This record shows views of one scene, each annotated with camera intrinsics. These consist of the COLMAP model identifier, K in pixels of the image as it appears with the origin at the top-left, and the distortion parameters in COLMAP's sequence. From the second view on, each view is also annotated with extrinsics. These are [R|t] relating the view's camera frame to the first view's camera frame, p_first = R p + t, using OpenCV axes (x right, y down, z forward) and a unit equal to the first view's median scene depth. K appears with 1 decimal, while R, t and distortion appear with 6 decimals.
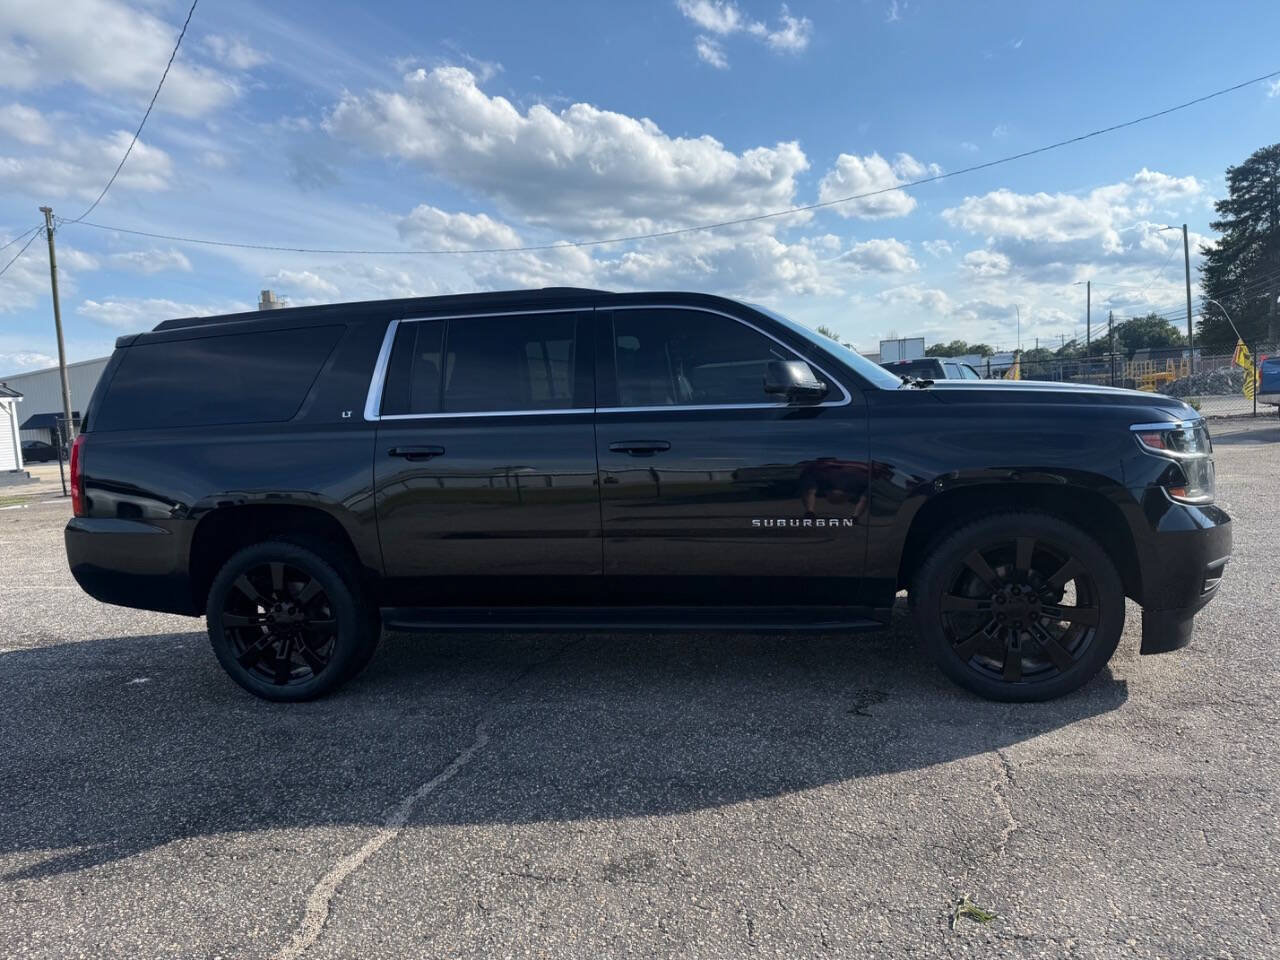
lens RADIAL K [[920.0, 0, 641.3], [0, 920.0, 485.1], [0, 0, 1]] dist [0.025928, -0.031464]
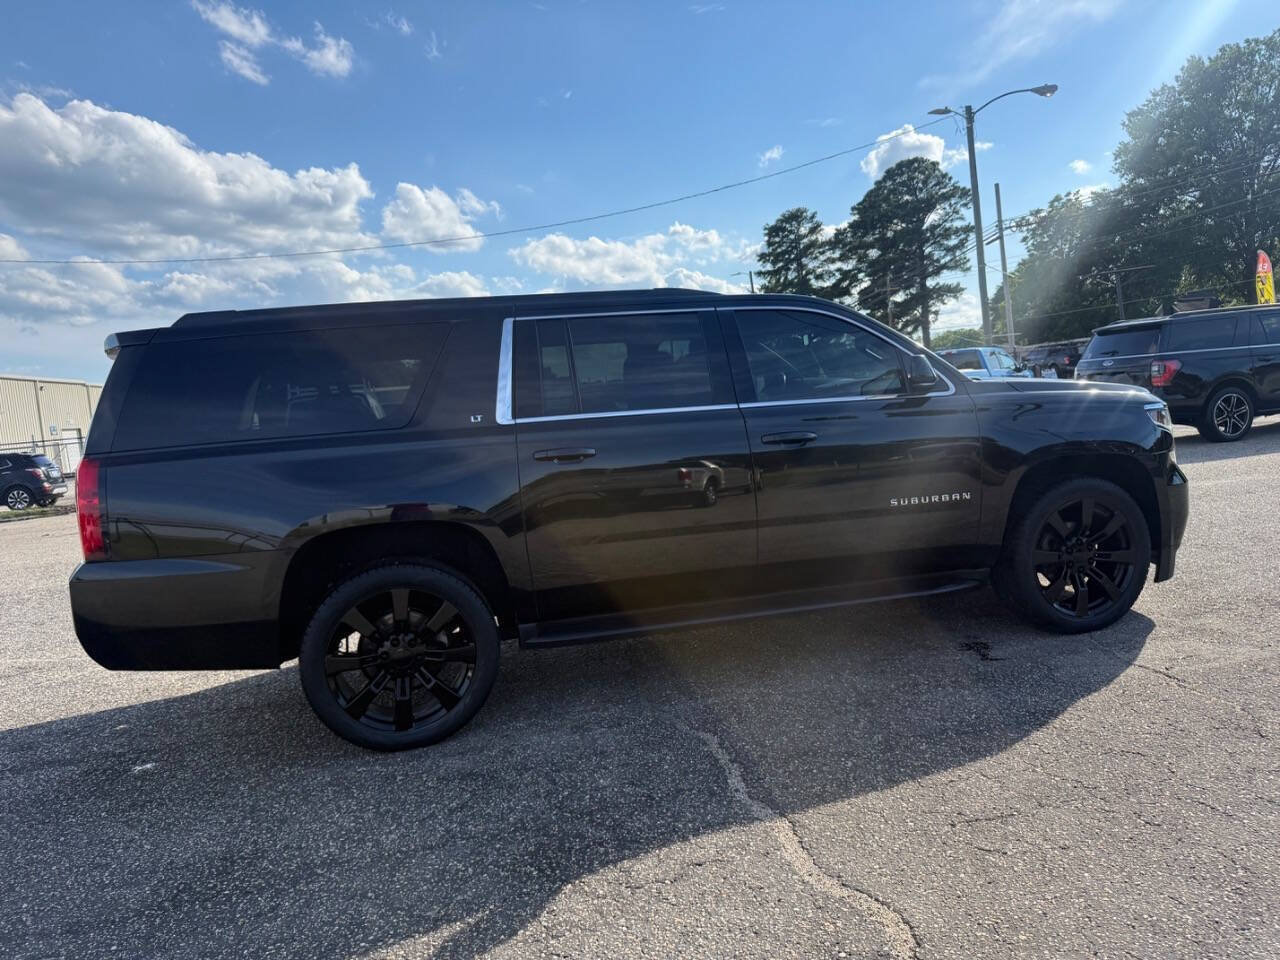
lens RADIAL K [[920.0, 0, 633.0], [0, 920.0, 506.7], [0, 0, 1]] dist [0.025928, -0.031464]
pose [[0.902096, -0.066266, 0.426416, -0.622608], [0.070415, 0.997499, 0.006049, 0.016860], [-0.425751, 0.024569, 0.904507, 0.129452]]
